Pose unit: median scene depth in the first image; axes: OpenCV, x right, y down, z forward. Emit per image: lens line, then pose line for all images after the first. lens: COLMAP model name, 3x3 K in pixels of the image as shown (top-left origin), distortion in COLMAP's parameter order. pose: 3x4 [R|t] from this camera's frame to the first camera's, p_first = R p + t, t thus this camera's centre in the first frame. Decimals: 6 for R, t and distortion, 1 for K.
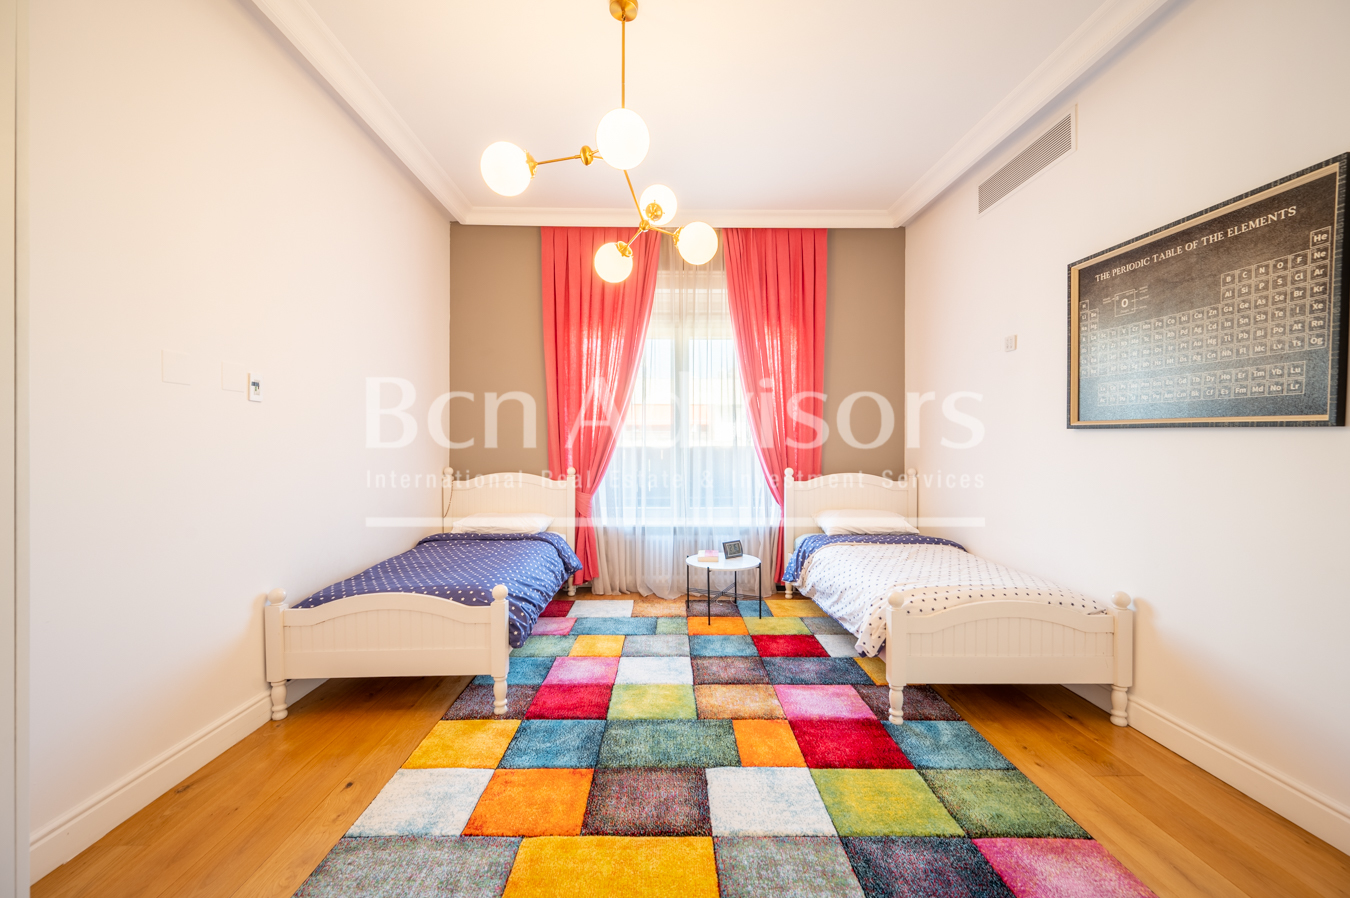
lens RADIAL K [[541.2, 0, 679.3], [0, 541.2, 445.4], [0, 0, 1]] dist [-0.001057, 0.000104]
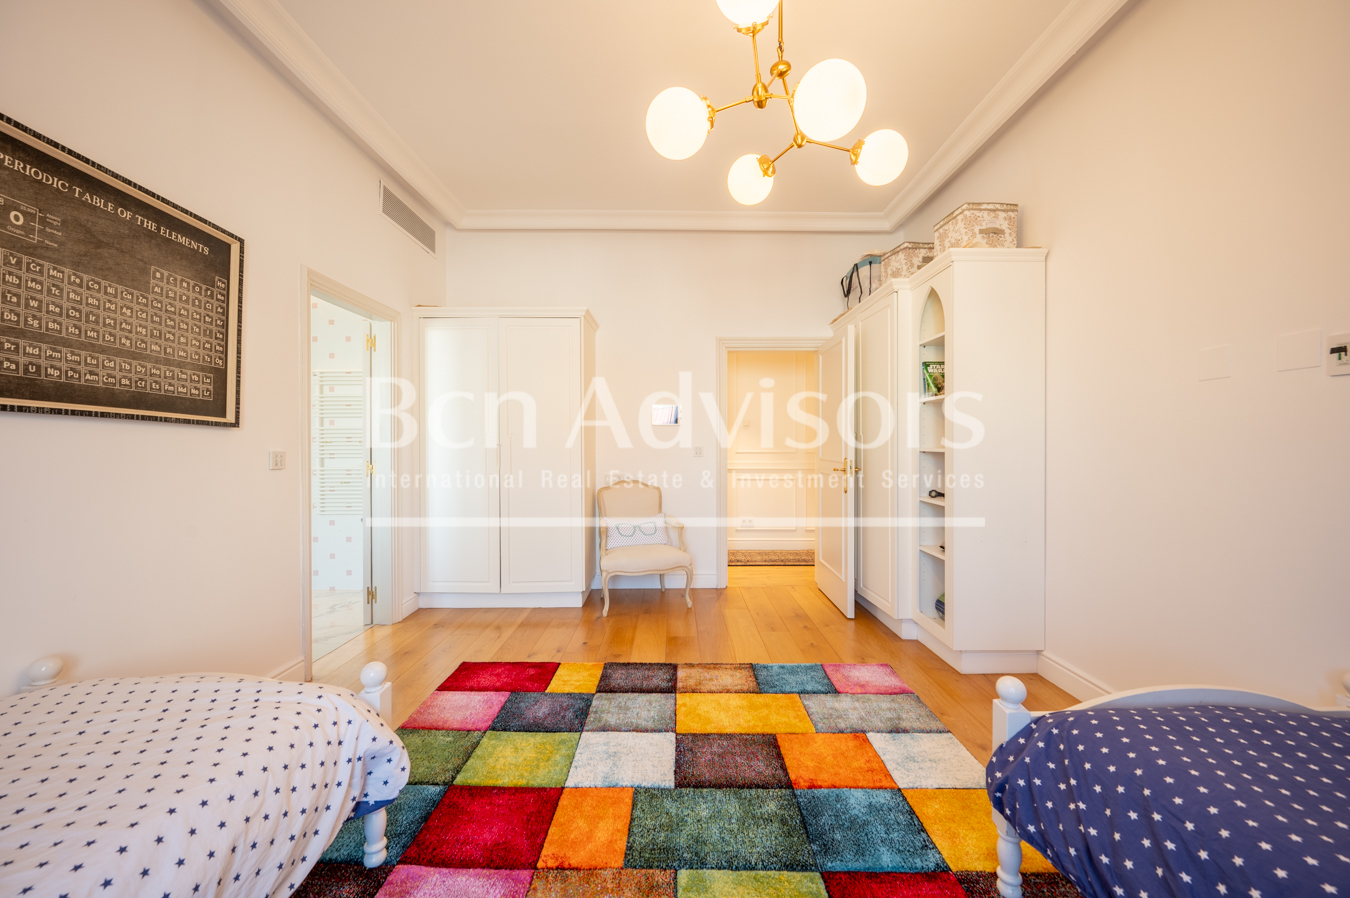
lens RADIAL K [[541.2, 0, 679.3], [0, 541.2, 445.4], [0, 0, 1]] dist [-0.001057, 0.000104]
pose [[-0.999812, -0.001574, 0.019324, 0.026260], [-0.001542, 0.999997, 0.001632, 0.007099], [-0.019327, 0.001602, -0.999812, 2.087949]]
